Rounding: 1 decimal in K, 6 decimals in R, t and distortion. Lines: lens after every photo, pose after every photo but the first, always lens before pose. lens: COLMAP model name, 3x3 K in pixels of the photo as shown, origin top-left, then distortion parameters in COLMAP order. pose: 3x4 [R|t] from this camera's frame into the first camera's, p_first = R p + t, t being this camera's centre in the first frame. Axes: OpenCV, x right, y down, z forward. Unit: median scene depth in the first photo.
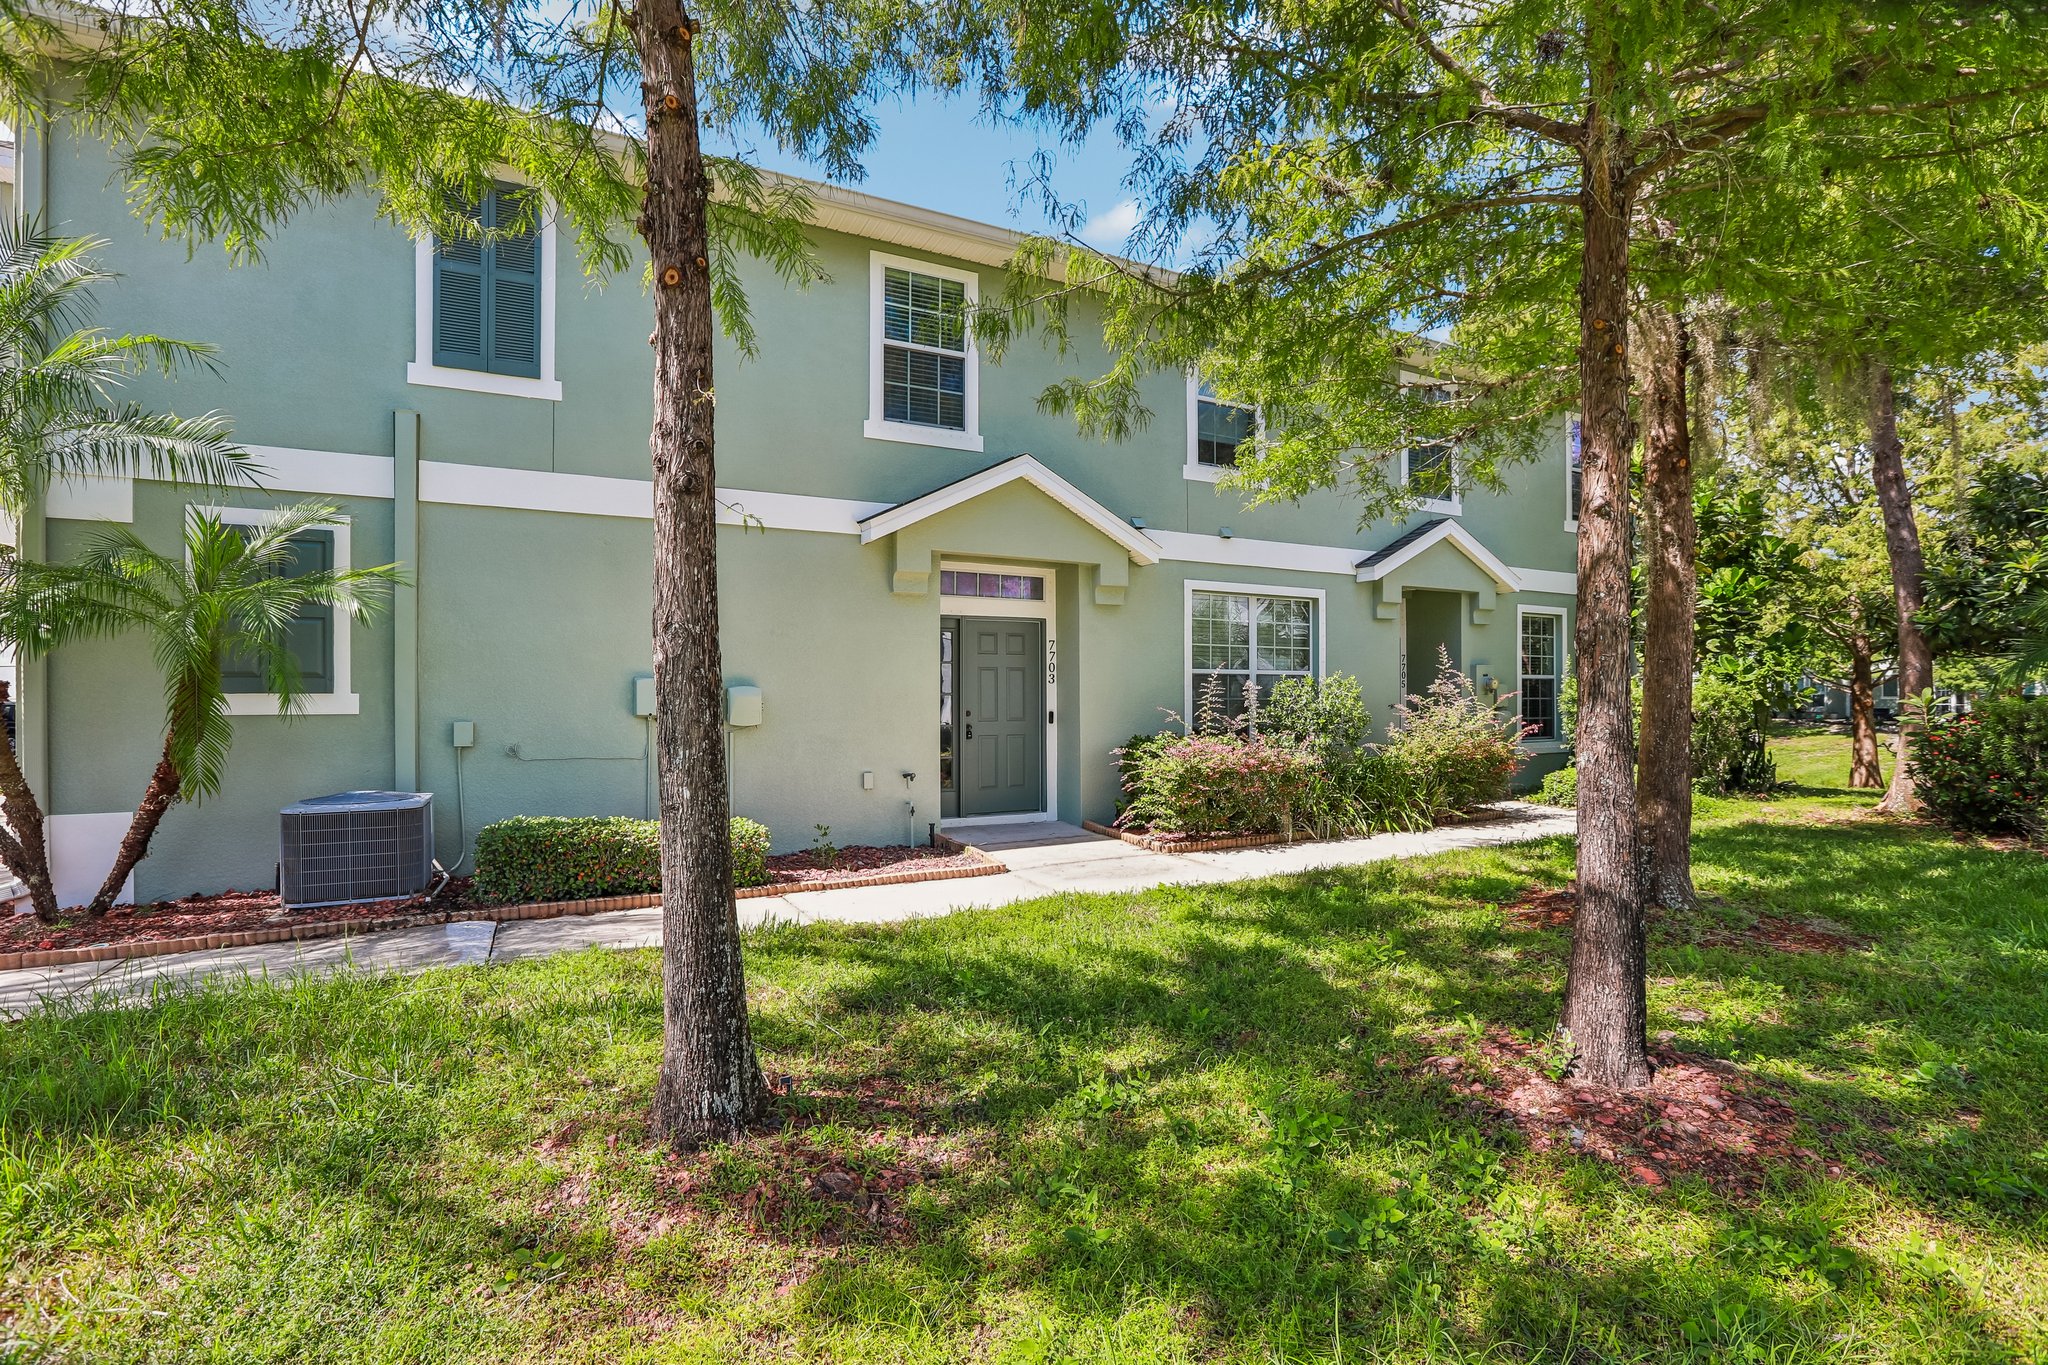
lens RADIAL K [[943.1, 0, 1027.8], [0, 943.1, 697.0], [0, 0, 1]] dist [-0.046968, 0.027647]
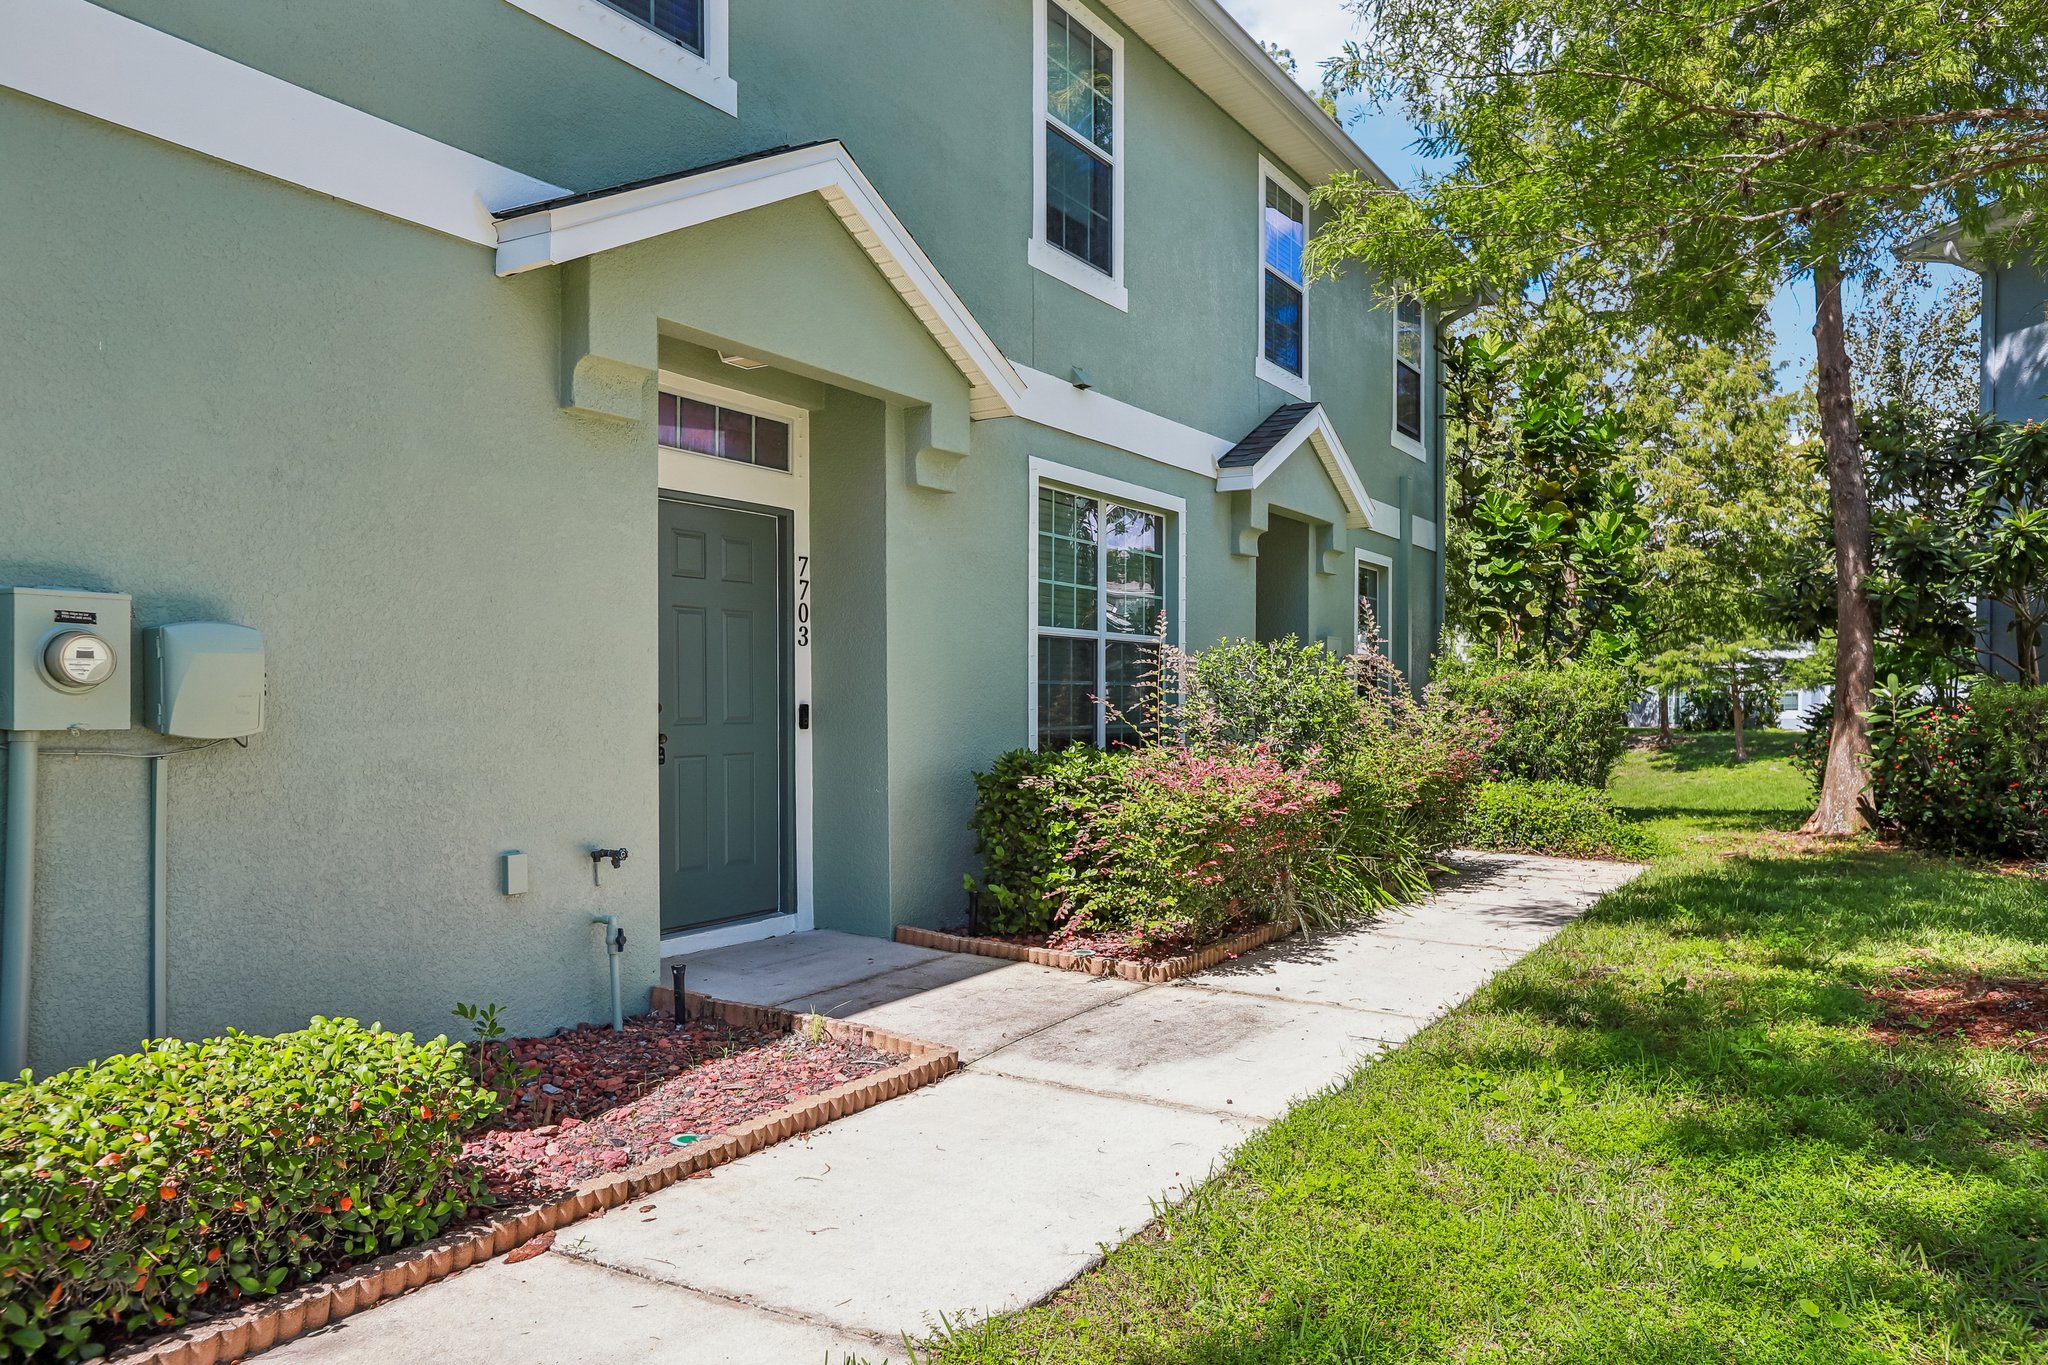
lens RADIAL K [[1413.7, 0, 1034.1], [0, 1413.7, 714.8], [0, 0, 1]] dist [-0.006122, 0.000839]
pose [[0.856329, -0.003047, 0.516422, -0.269301], [-0.003291, 0.999930, 0.011357, 0.013388], [-0.516421, -0.011425, 0.856259, 0.350373]]
